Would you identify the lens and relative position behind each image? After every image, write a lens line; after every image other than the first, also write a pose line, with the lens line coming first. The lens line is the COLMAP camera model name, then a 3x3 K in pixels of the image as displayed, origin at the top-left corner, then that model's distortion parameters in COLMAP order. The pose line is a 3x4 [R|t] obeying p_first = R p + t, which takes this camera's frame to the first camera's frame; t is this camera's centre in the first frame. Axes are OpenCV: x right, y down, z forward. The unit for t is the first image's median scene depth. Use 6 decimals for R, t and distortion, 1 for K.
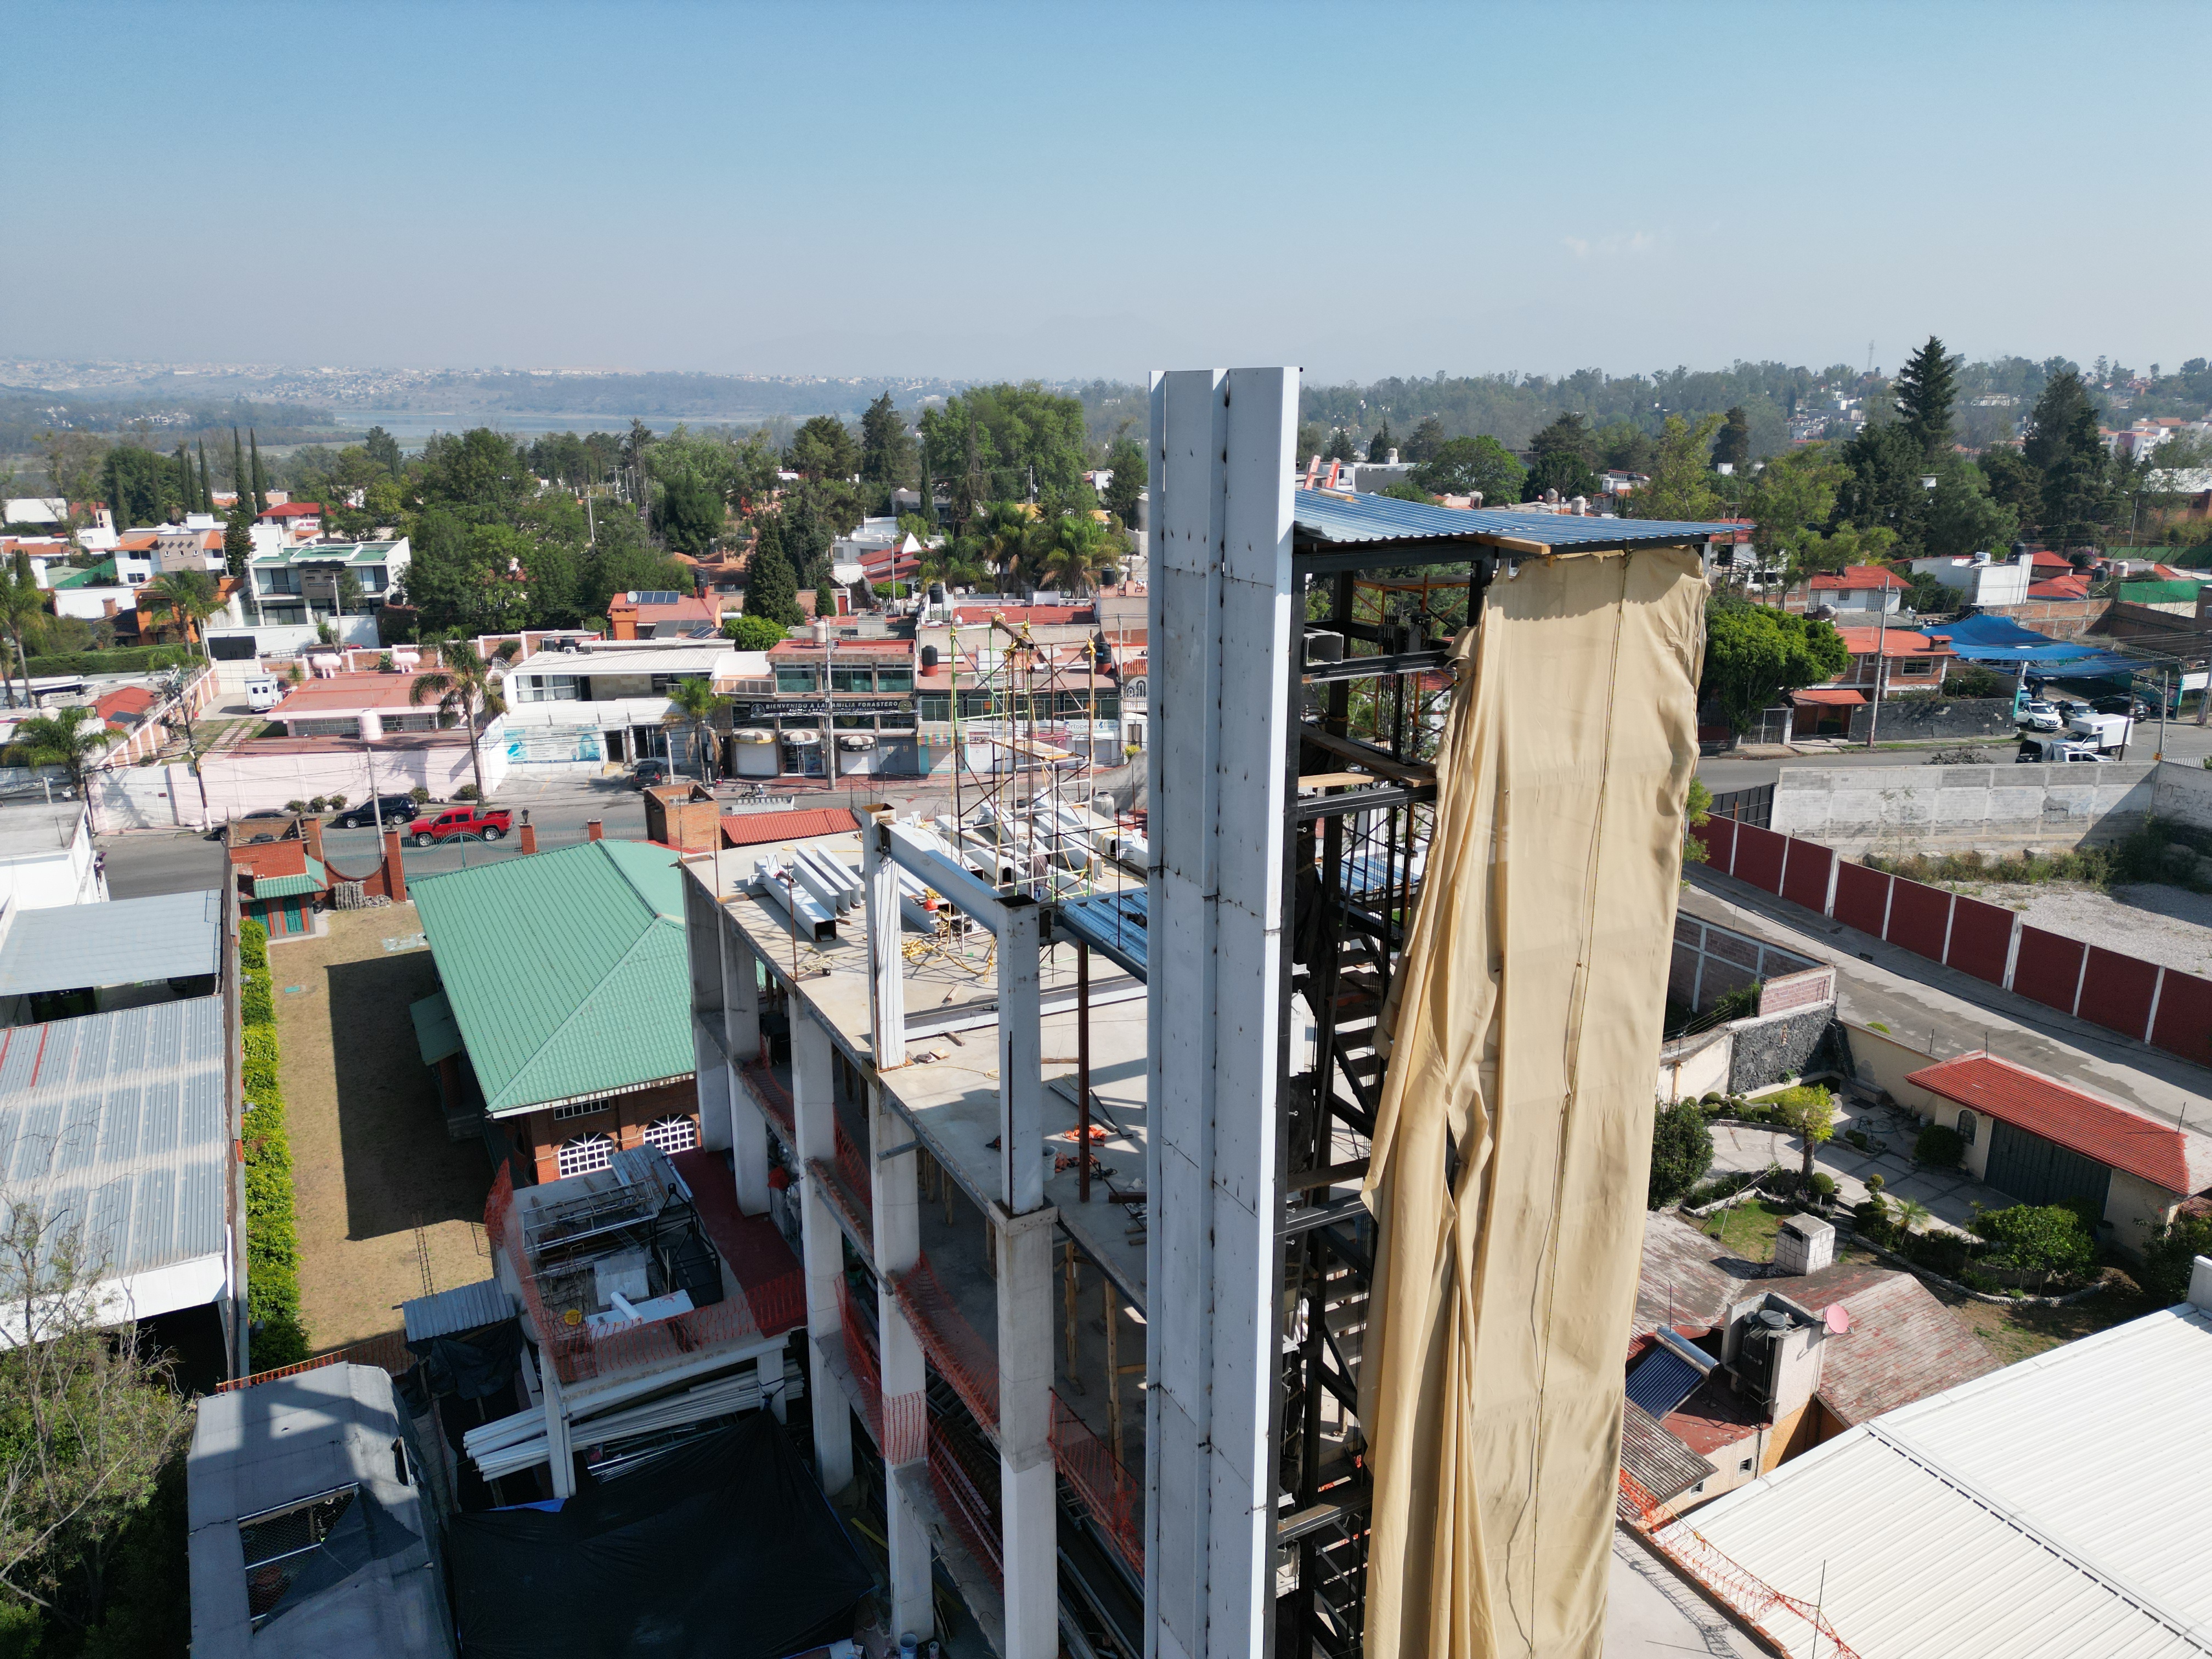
lens RADIAL K [[1556.7, 0, 1106.0], [0, 1556.7, 829.5], [0, 0, 1]] dist [0.079273, -0.070879]
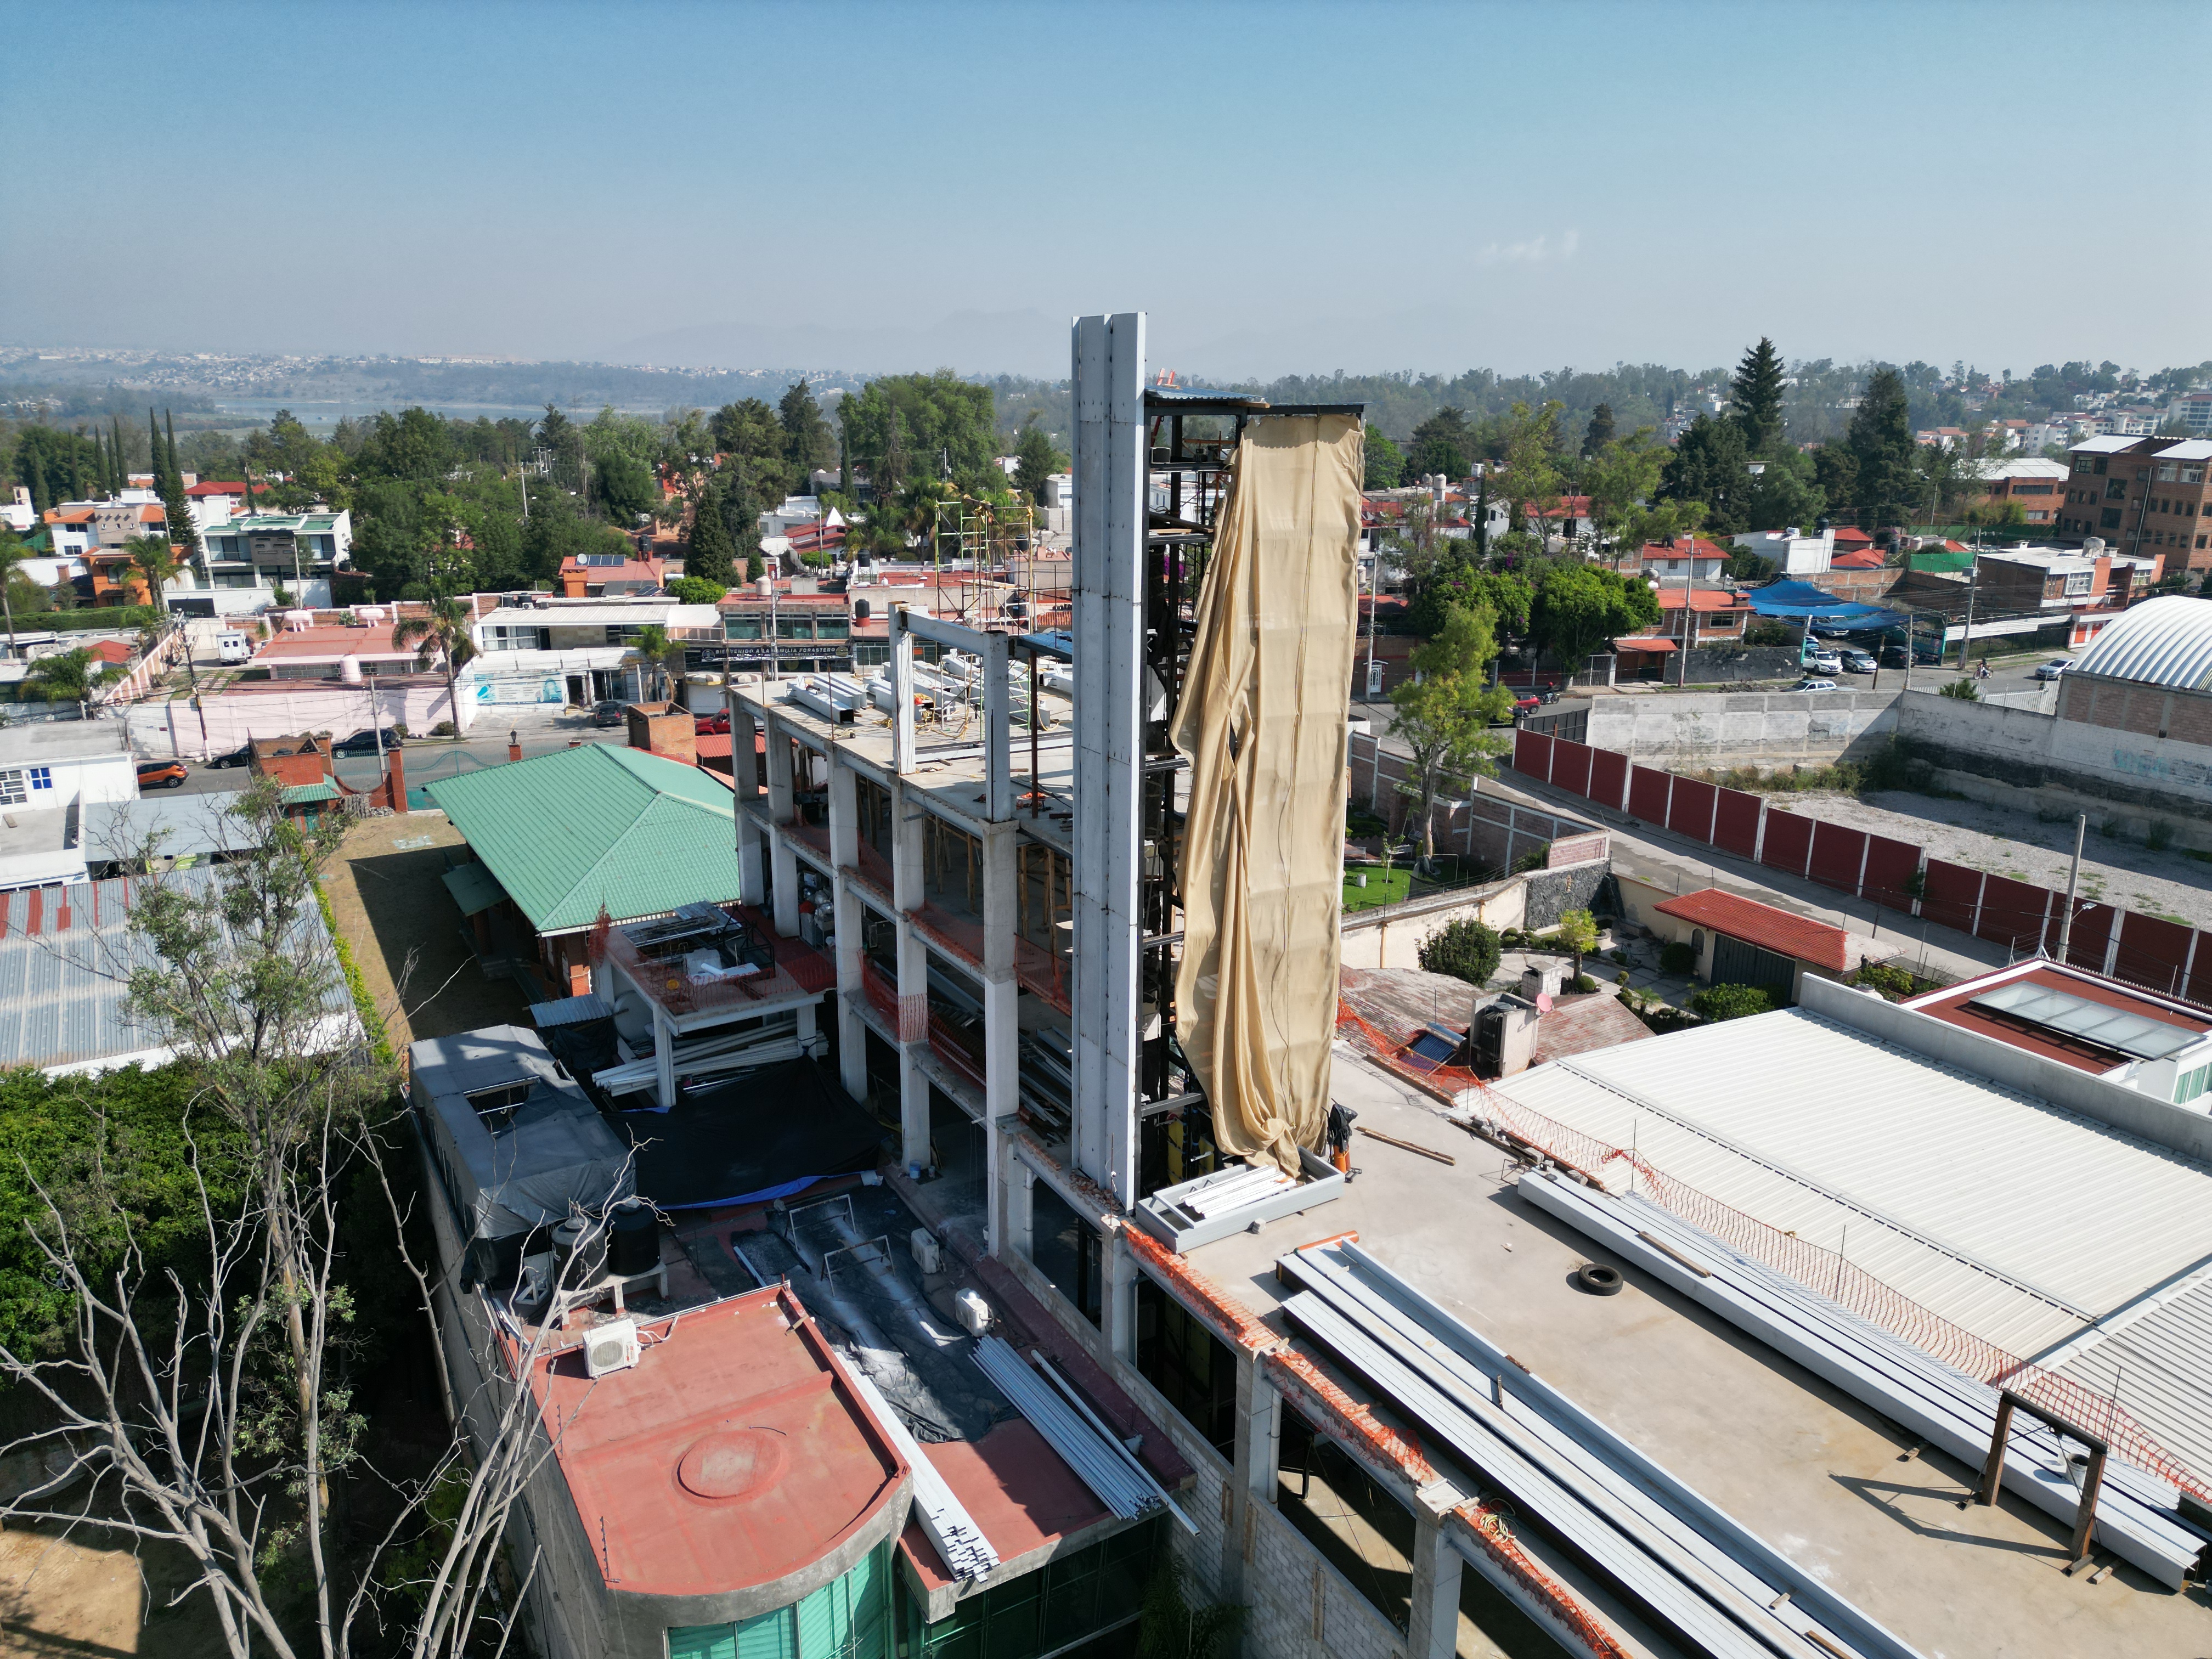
lens RADIAL K [[1556.7, 0, 1106.0], [0, 1556.7, 829.5], [0, 0, 1]] dist [0.079273, -0.070879]
pose [[0.998220, -0.007017, 0.059222, -0.006421], [0.006884, 0.999973, 0.002457, 0.043660], [-0.059238, -0.002045, 0.998242, -0.121610]]
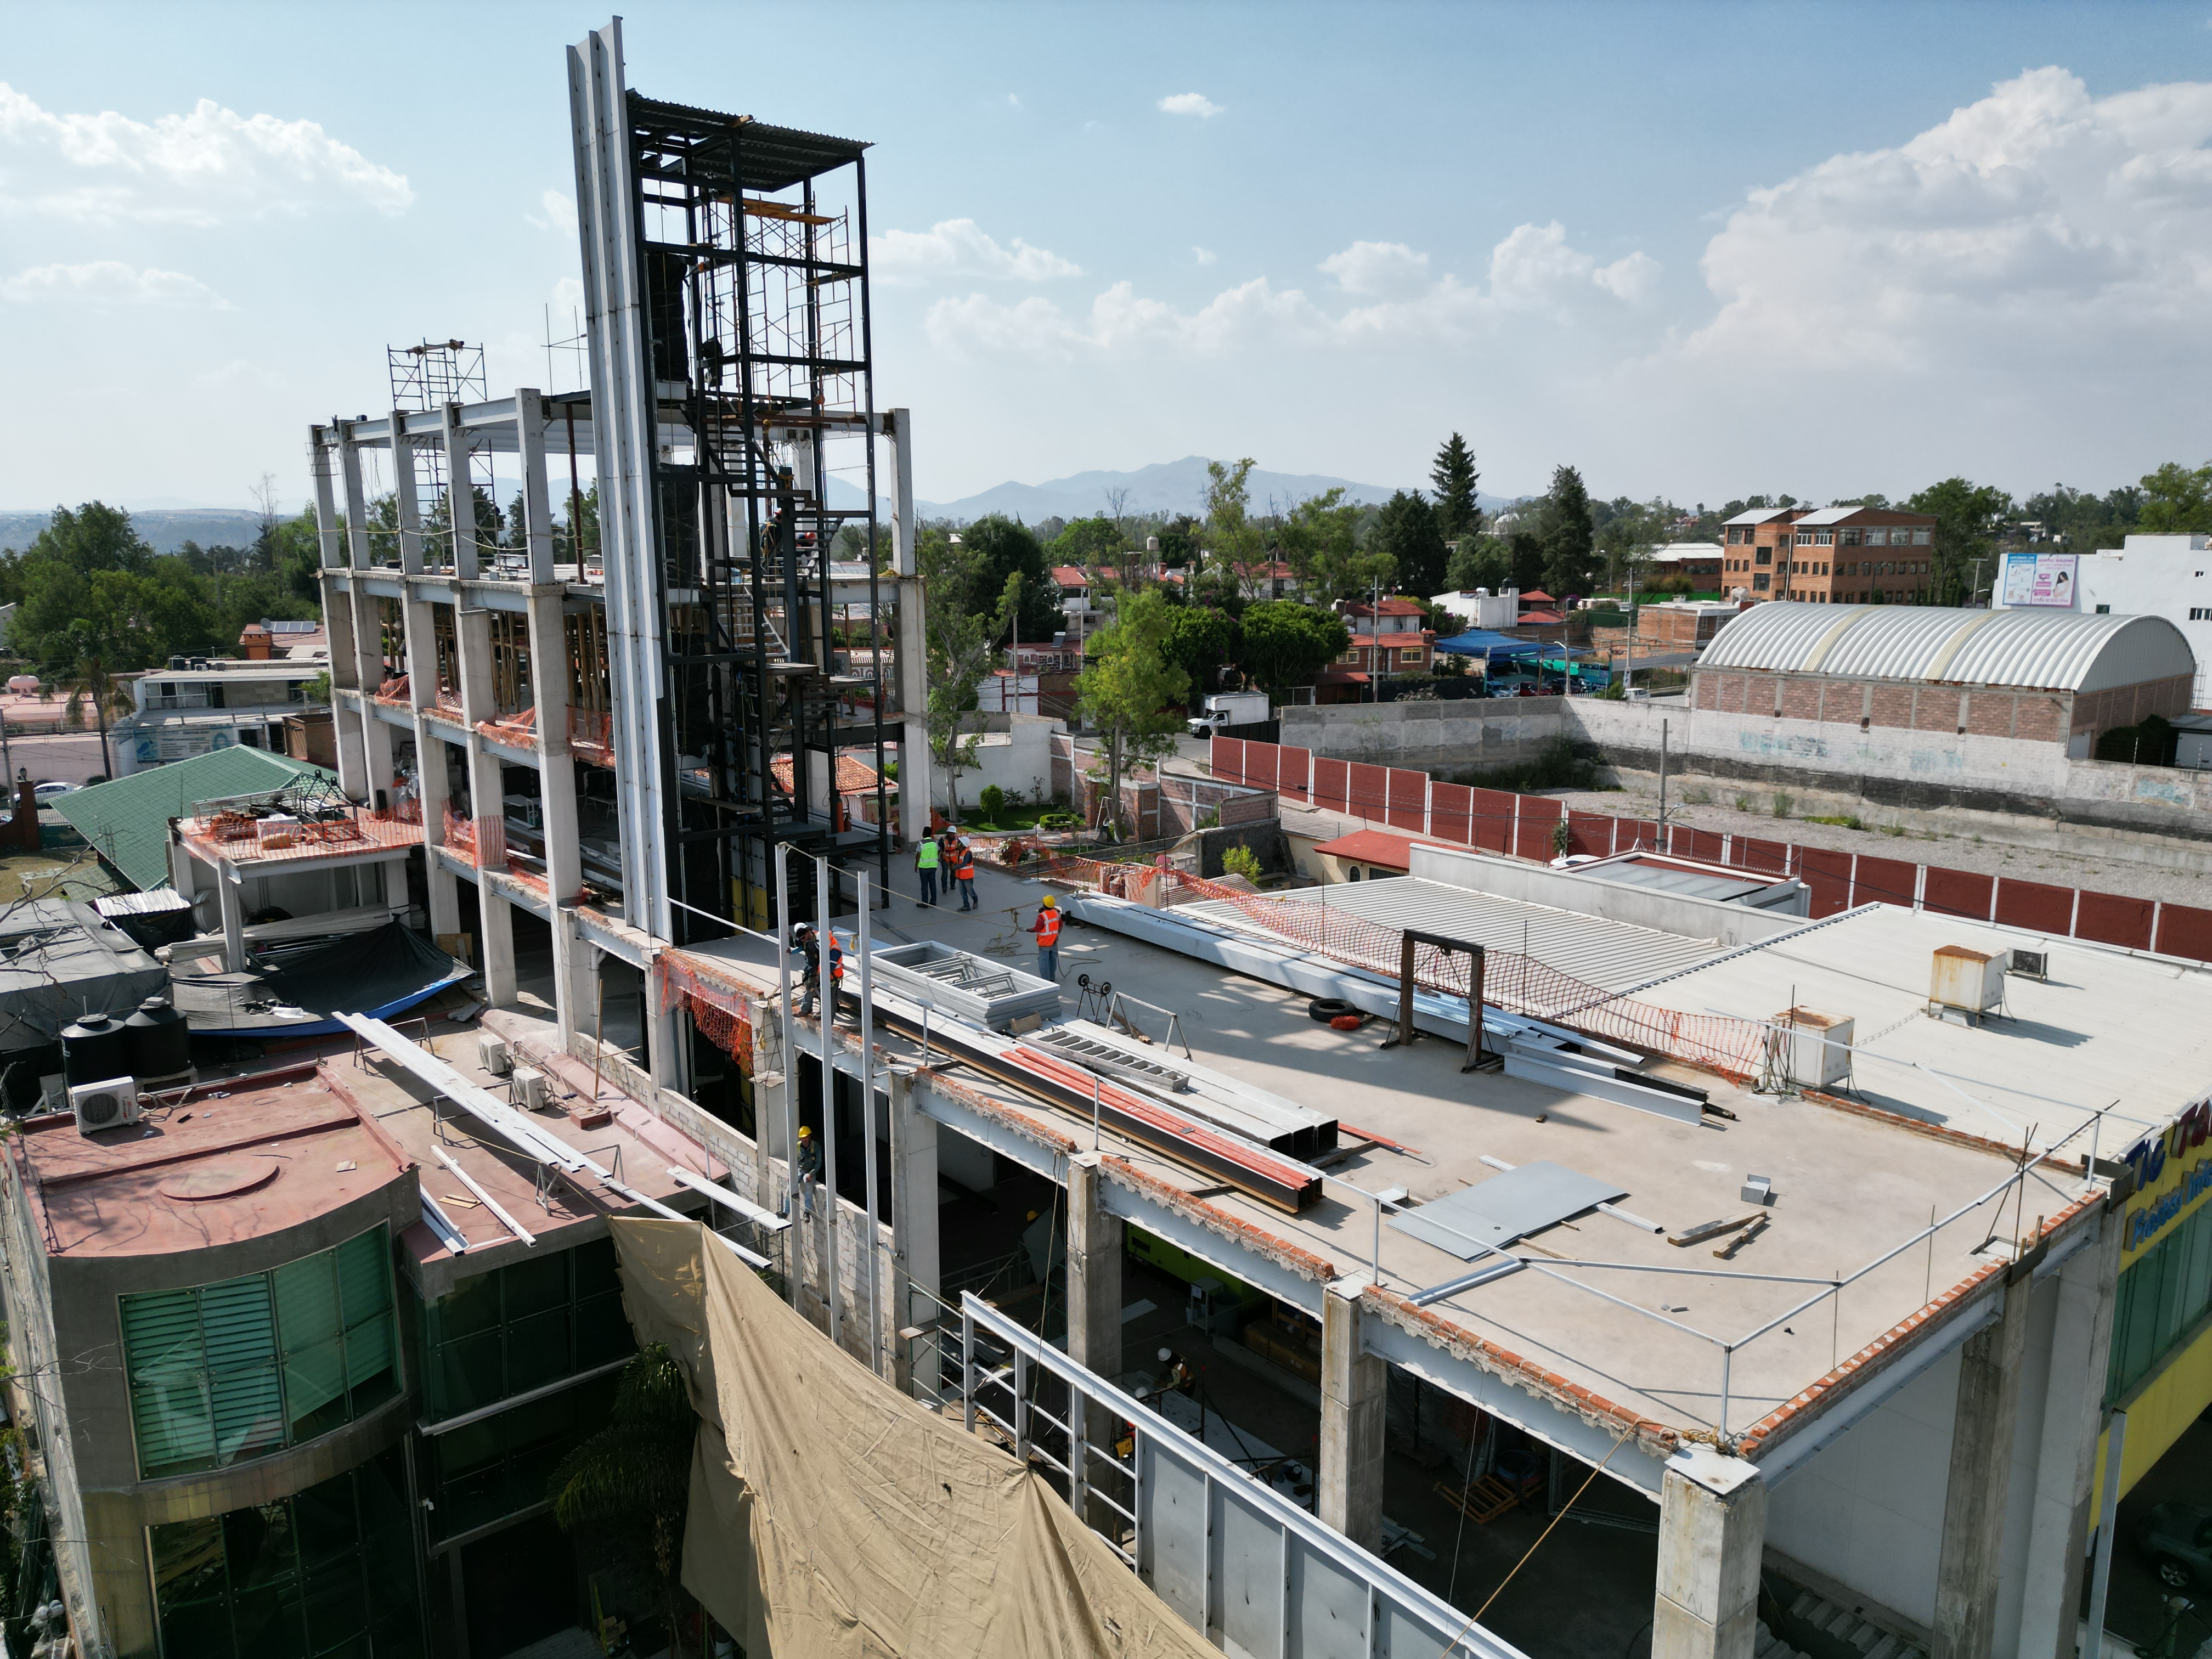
lens RADIAL K [[1568.7, 0, 1104.0], [0, 1568.7, 824.9], [0, 0, 1]] dist [0.078278, -0.077020]
pose [[0.980258, -0.038683, 0.193900, 0.035337], [0.056615, 0.994527, -0.087808, 0.120415], [-0.189442, 0.097052, 0.977084, -0.136254]]
